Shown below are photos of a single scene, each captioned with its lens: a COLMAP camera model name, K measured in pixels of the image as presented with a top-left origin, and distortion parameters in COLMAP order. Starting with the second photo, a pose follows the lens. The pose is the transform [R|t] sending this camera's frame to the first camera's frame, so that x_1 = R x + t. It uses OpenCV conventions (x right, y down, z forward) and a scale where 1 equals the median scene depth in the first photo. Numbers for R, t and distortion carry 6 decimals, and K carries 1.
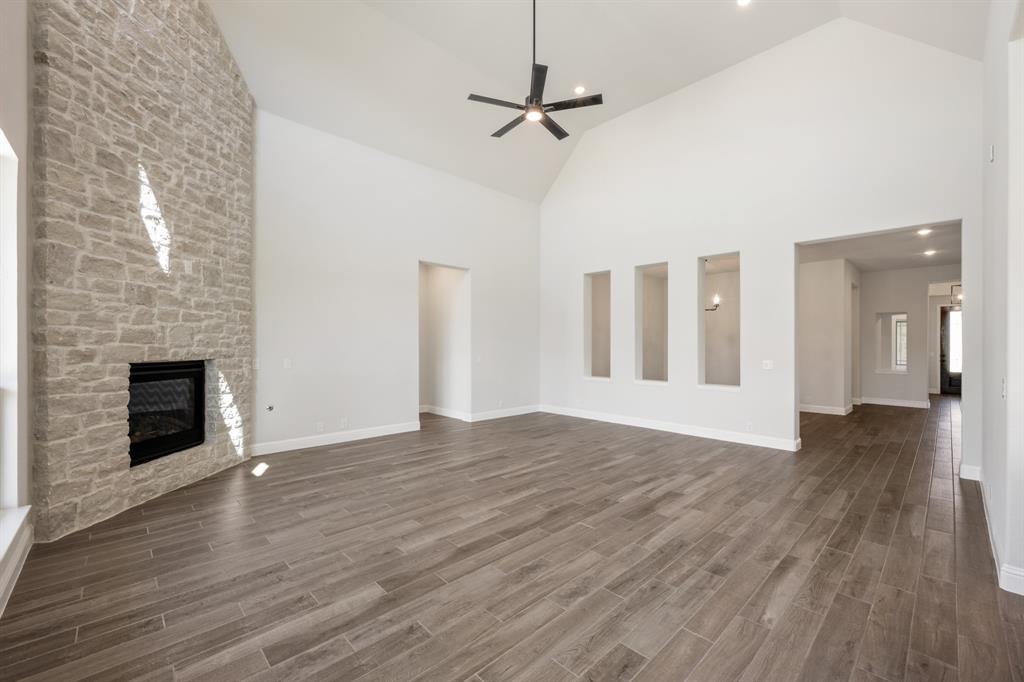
lens RADIAL K [[417.9, 0, 517.8], [0, 417.9, 344.6], [0, 0, 1]] dist [-0.001072, -0.000097]
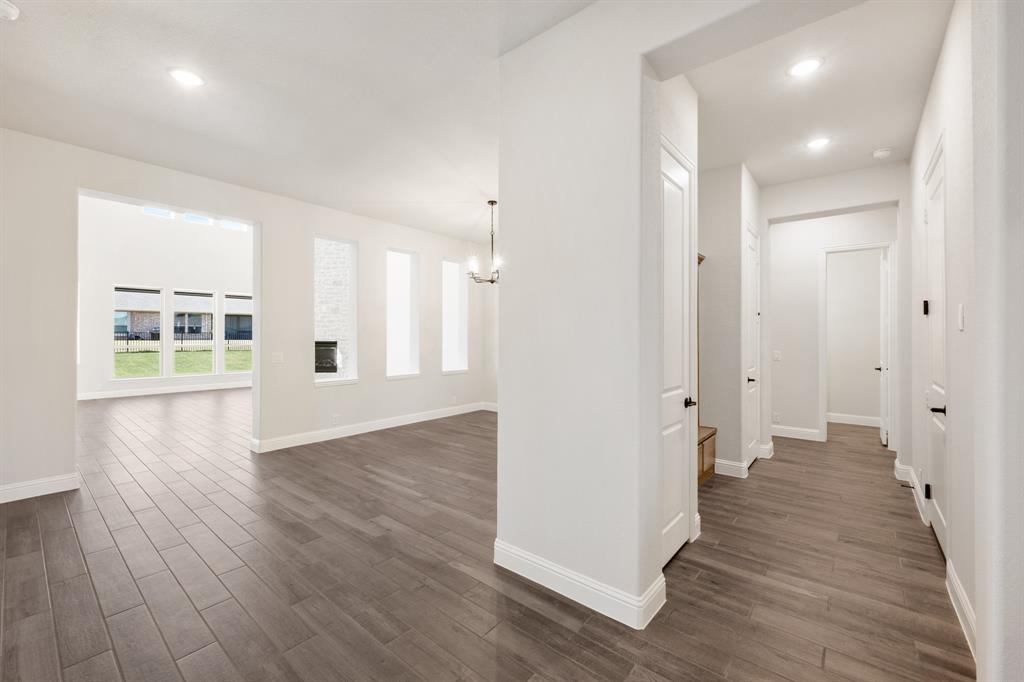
lens RADIAL K [[414.7, 0, 512.0], [0, 414.7, 341.0], [0, 0, 1]] dist [-0.000986, -0.000030]
pose [[0.105767, 0.009775, -0.994343, 2.216175], [-0.003656, 0.999949, 0.009441, 0.005562], [0.994384, 0.002637, 0.105797, 1.996942]]
